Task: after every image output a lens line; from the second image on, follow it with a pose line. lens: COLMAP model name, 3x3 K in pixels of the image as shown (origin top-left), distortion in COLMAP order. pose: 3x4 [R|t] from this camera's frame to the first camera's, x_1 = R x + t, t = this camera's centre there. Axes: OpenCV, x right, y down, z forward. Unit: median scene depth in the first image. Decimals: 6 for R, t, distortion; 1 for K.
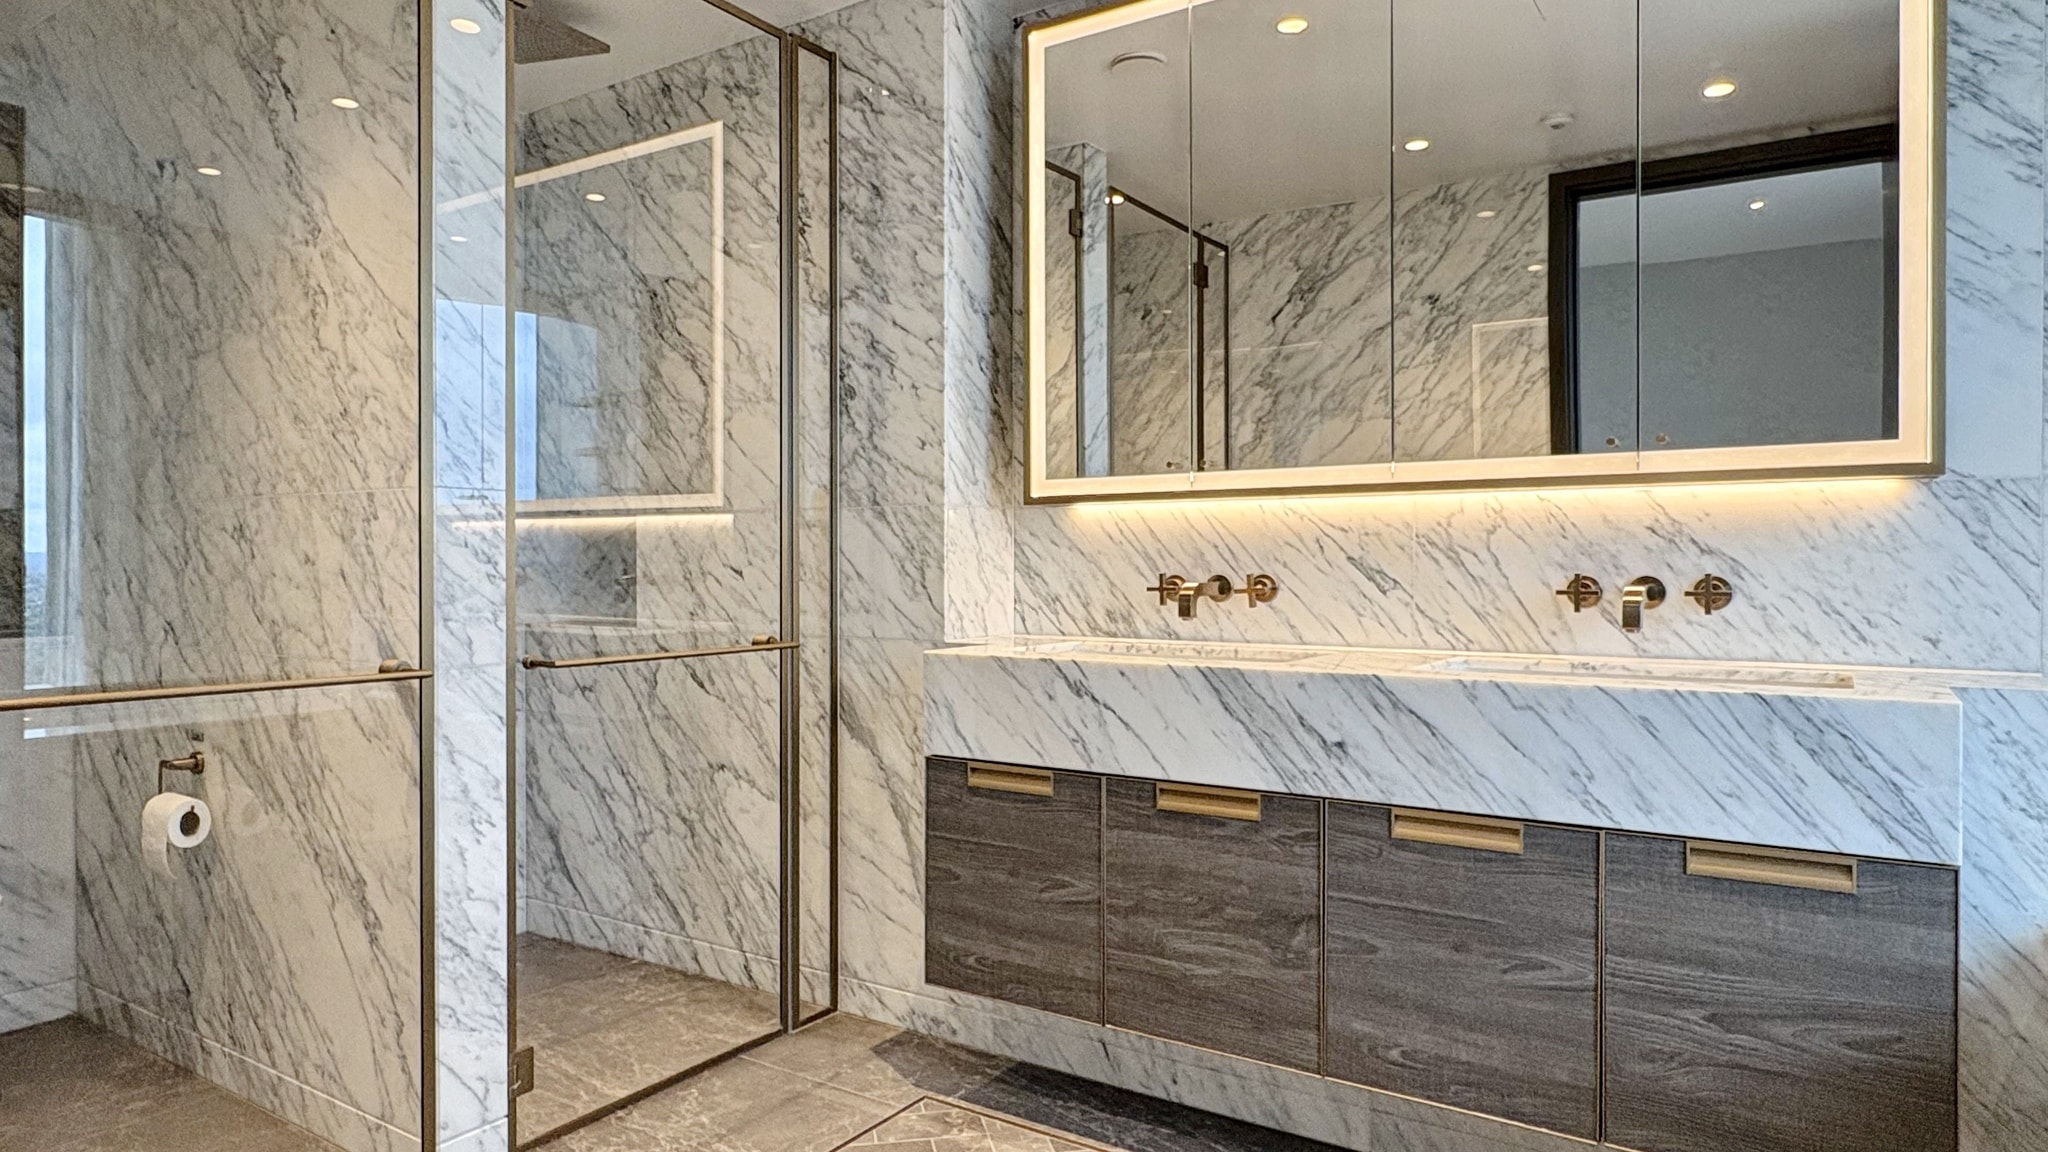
lens RADIAL K [[1225.5, 0, 1018.7], [0, 1225.5, 574.0], [0, 0, 1]] dist [0.006507, 0.001396]
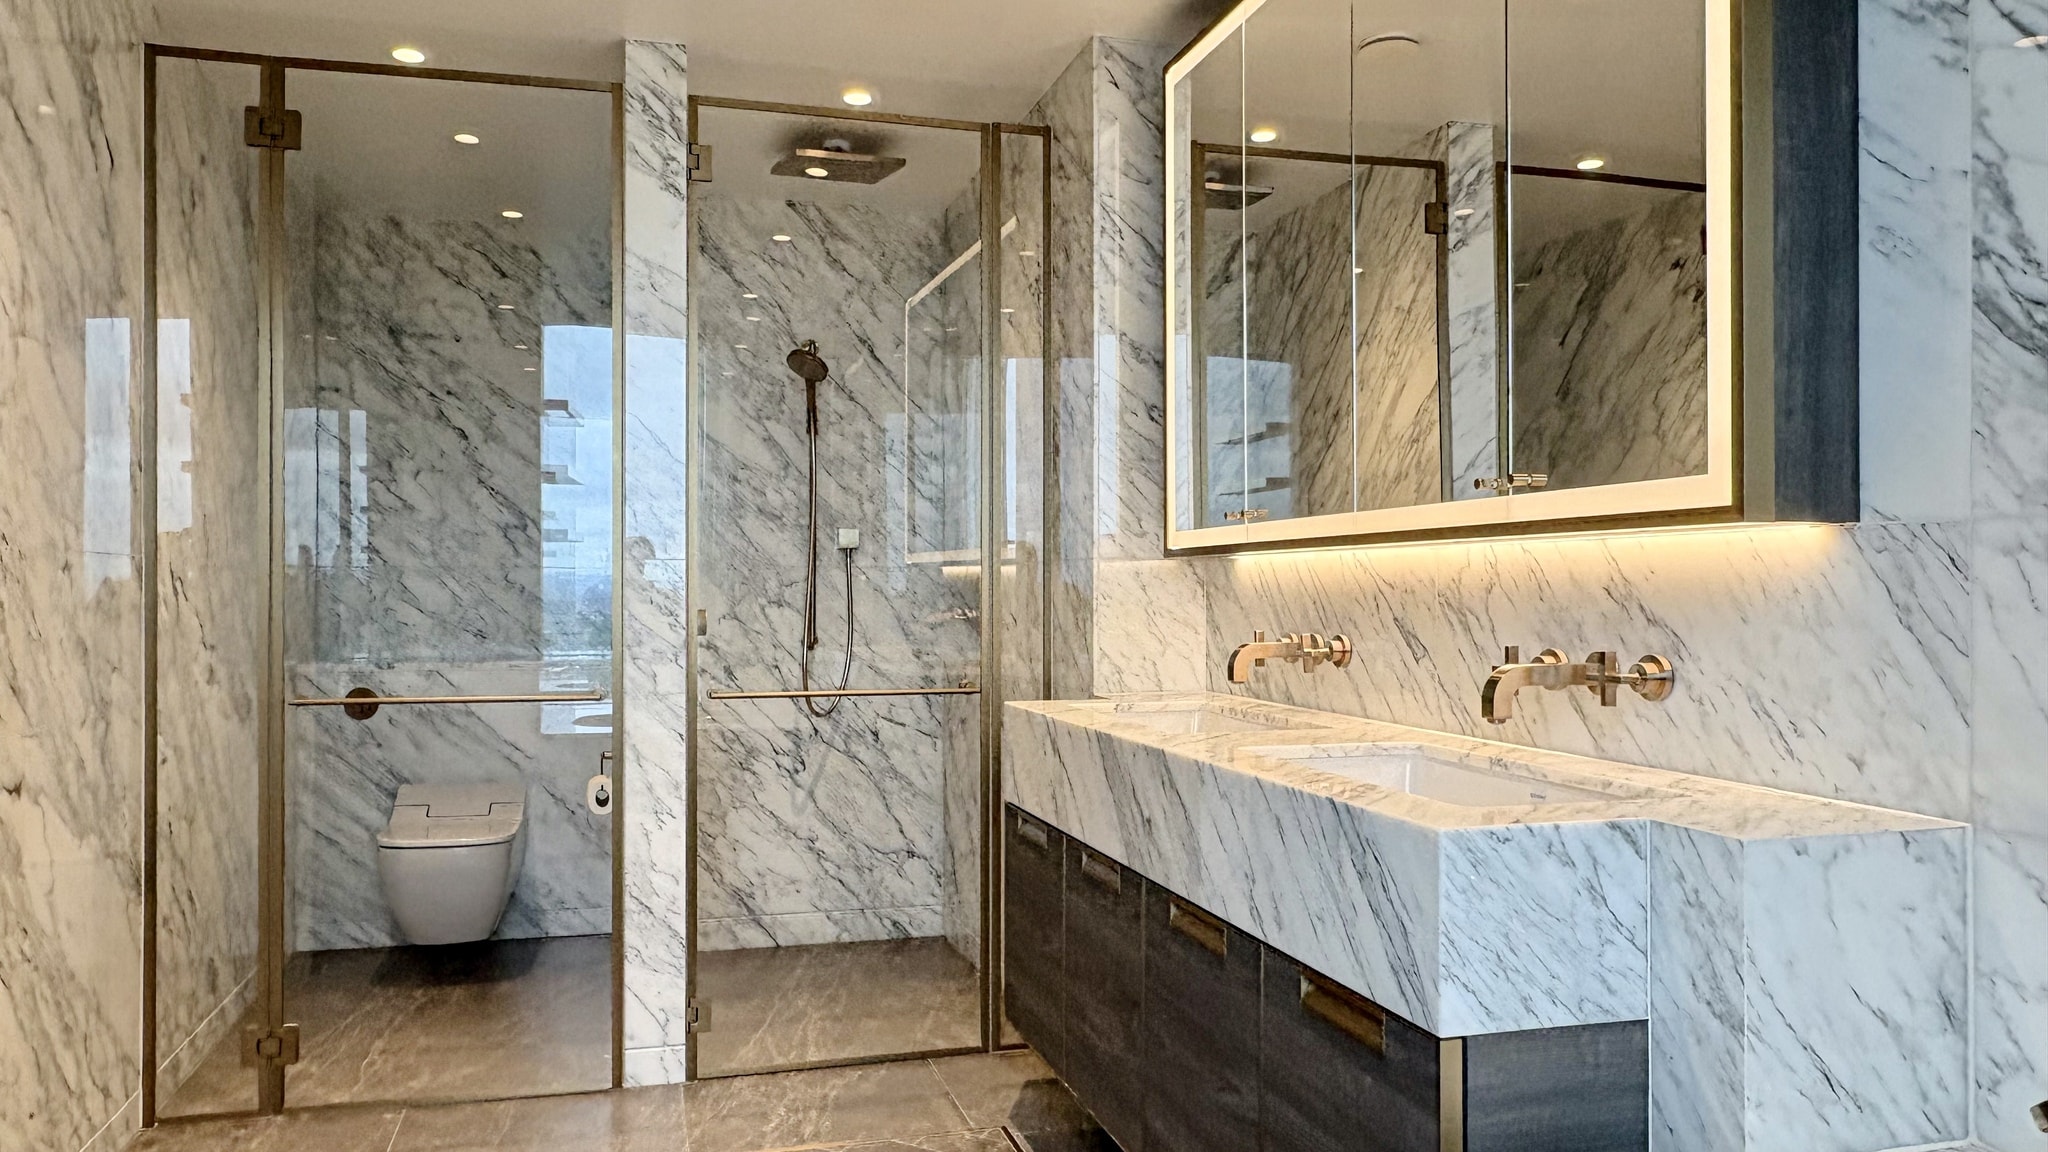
lens RADIAL K [[1404.2, 0, 1005.1], [0, 1404.2, 584.7], [0, 0, 1]] dist [0.012808, 0.002185]
pose [[0.758678, -0.001232, -0.651465, 0.788559], [-0.006825, 0.999928, -0.009839, -0.028602], [0.651430, 0.011911, 0.758615, 0.092989]]
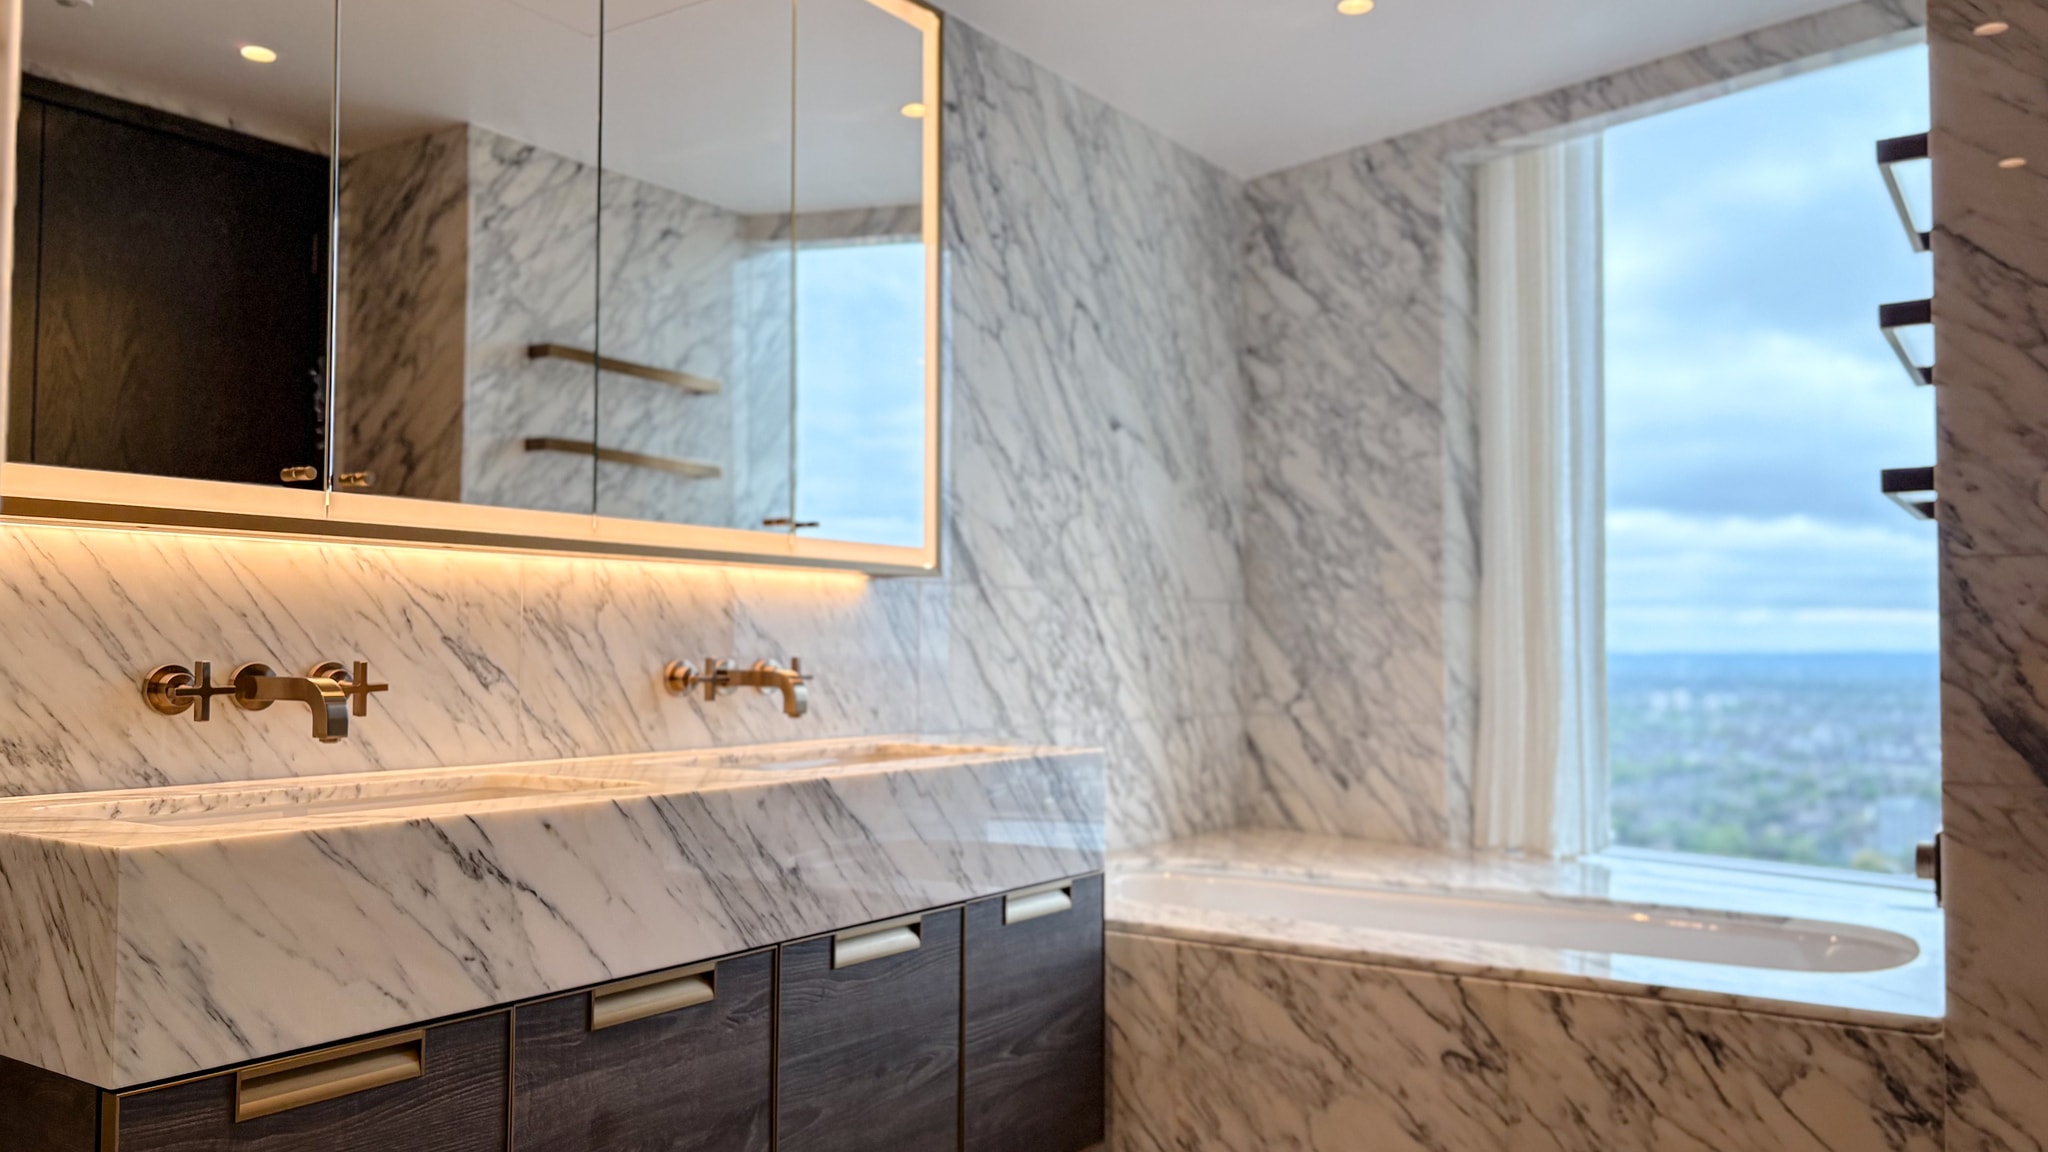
lens RADIAL K [[1589.6, 0, 1015.2], [0, 1589.6, 564.7], [0, 0, 1]] dist [0.018968, -0.022786]
pose [[0.000952, 0.053910, 0.998545, -0.712636], [0.004815, 0.998534, -0.053914, -0.004934], [-0.999988, 0.004860, 0.000691, 0.761434]]
